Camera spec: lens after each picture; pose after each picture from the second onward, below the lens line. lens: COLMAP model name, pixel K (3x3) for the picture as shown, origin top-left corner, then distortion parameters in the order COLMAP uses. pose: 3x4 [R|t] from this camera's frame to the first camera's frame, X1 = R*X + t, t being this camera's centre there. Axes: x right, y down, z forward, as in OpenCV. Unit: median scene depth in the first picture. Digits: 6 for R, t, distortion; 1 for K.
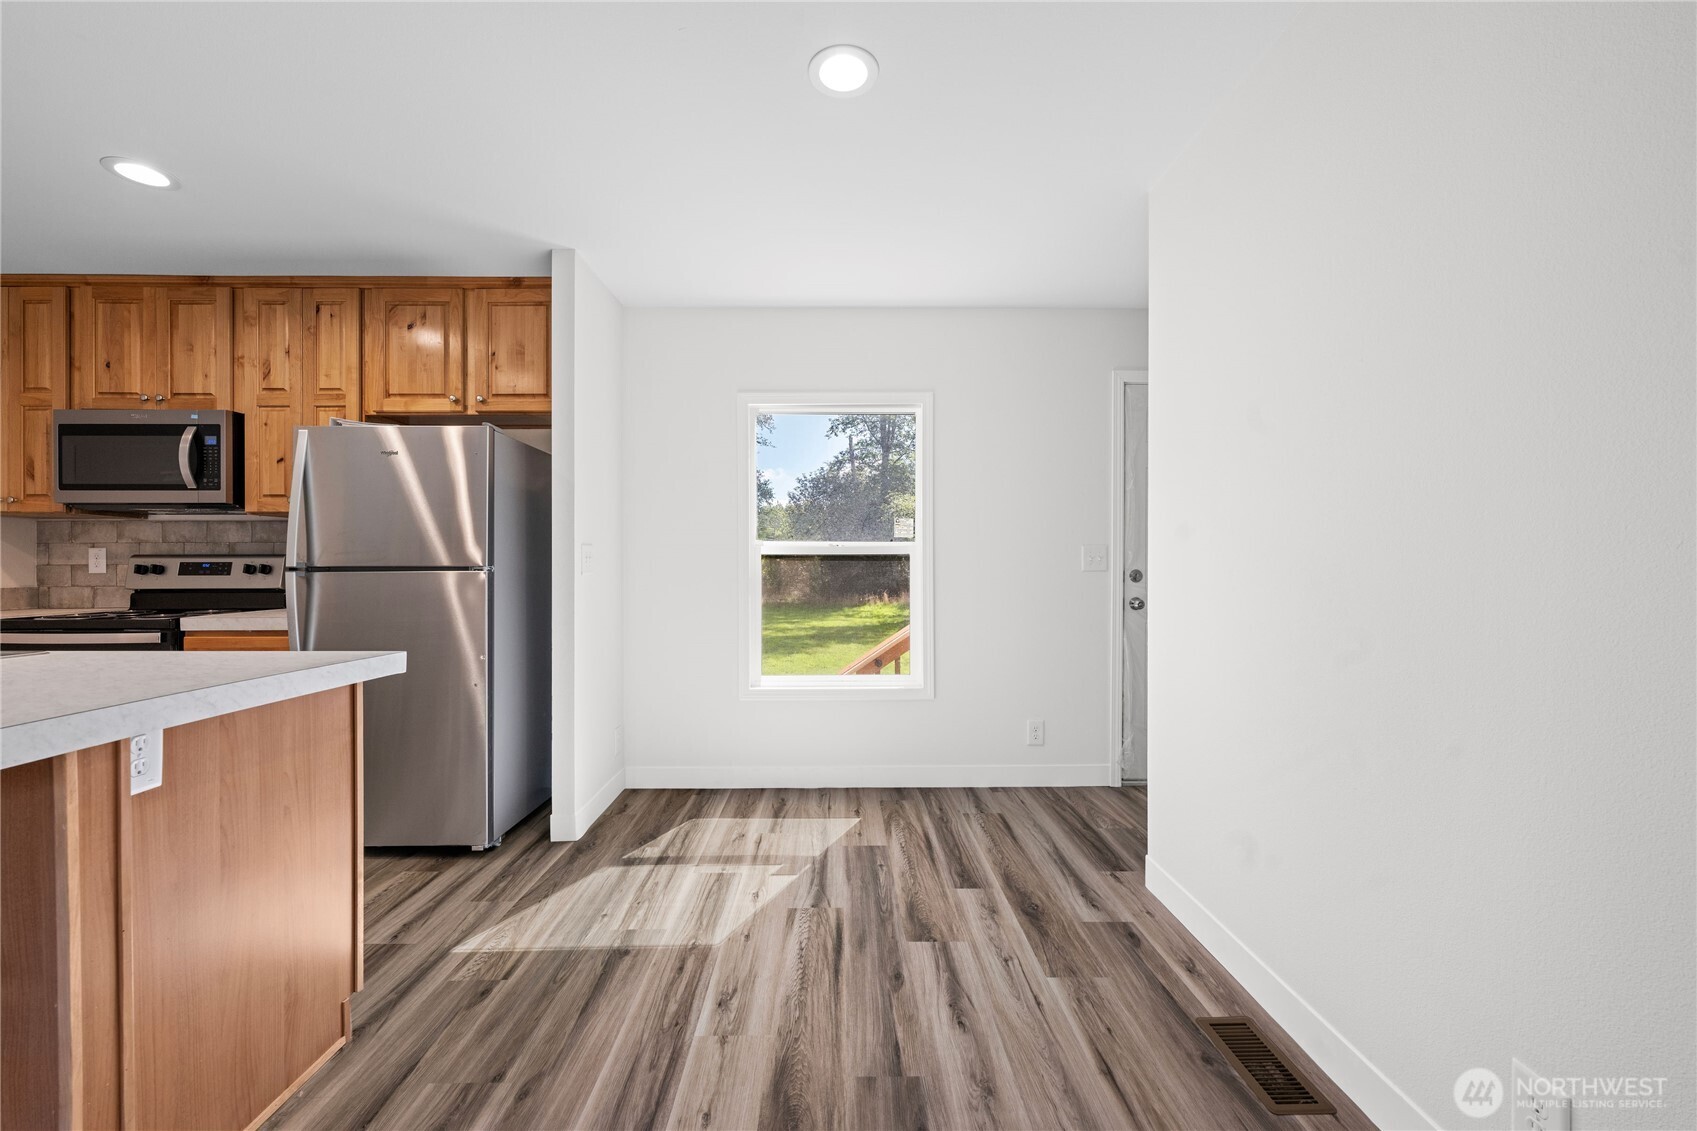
lens RADIAL K [[674.9, 0, 843.1], [0, 674.9, 565.0], [0, 0, 1]] dist [0.001354, -0.001586]
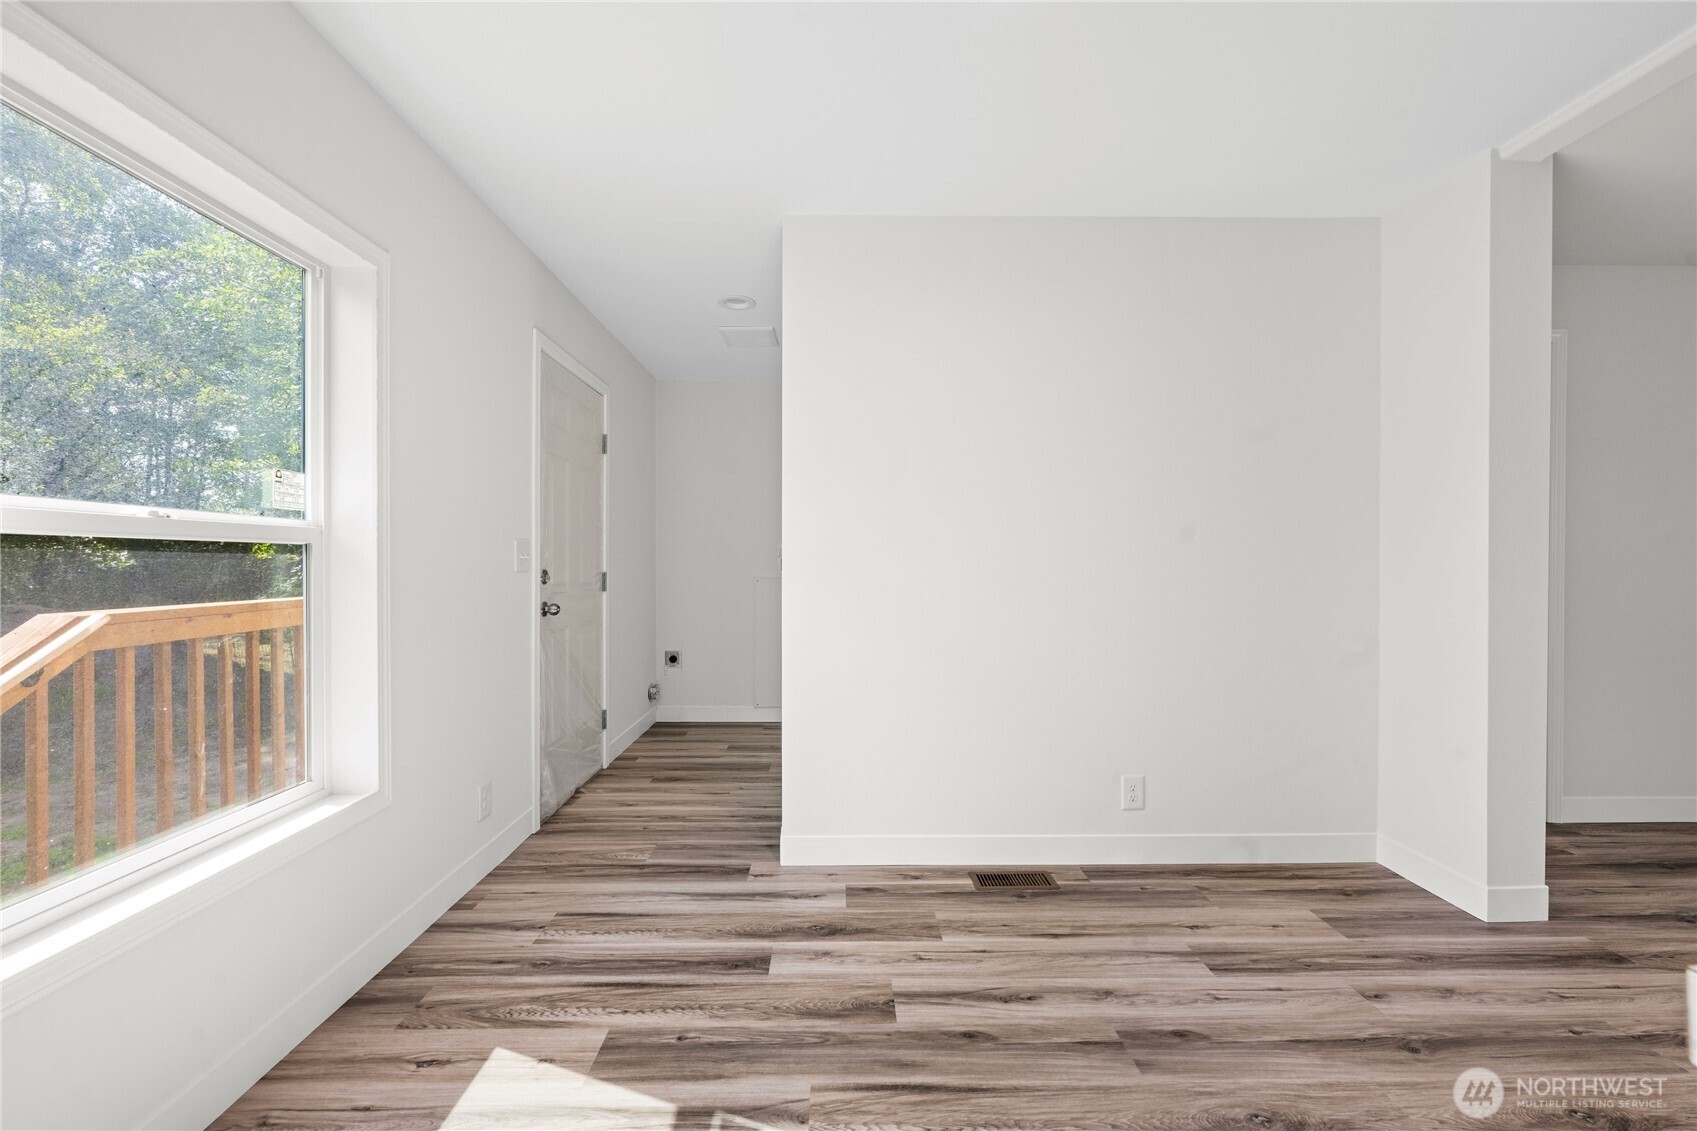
lens RADIAL K [[674.9, 0, 844.7], [0, 674.9, 563.6], [0, 0, 1]] dist [0.001354, -0.001586]
pose [[-0.000083, -0.004035, 0.999992, -0.478832], [-0.002437, 0.999989, 0.004035, -0.004584], [-0.999997, -0.002437, -0.000093, 0.700341]]
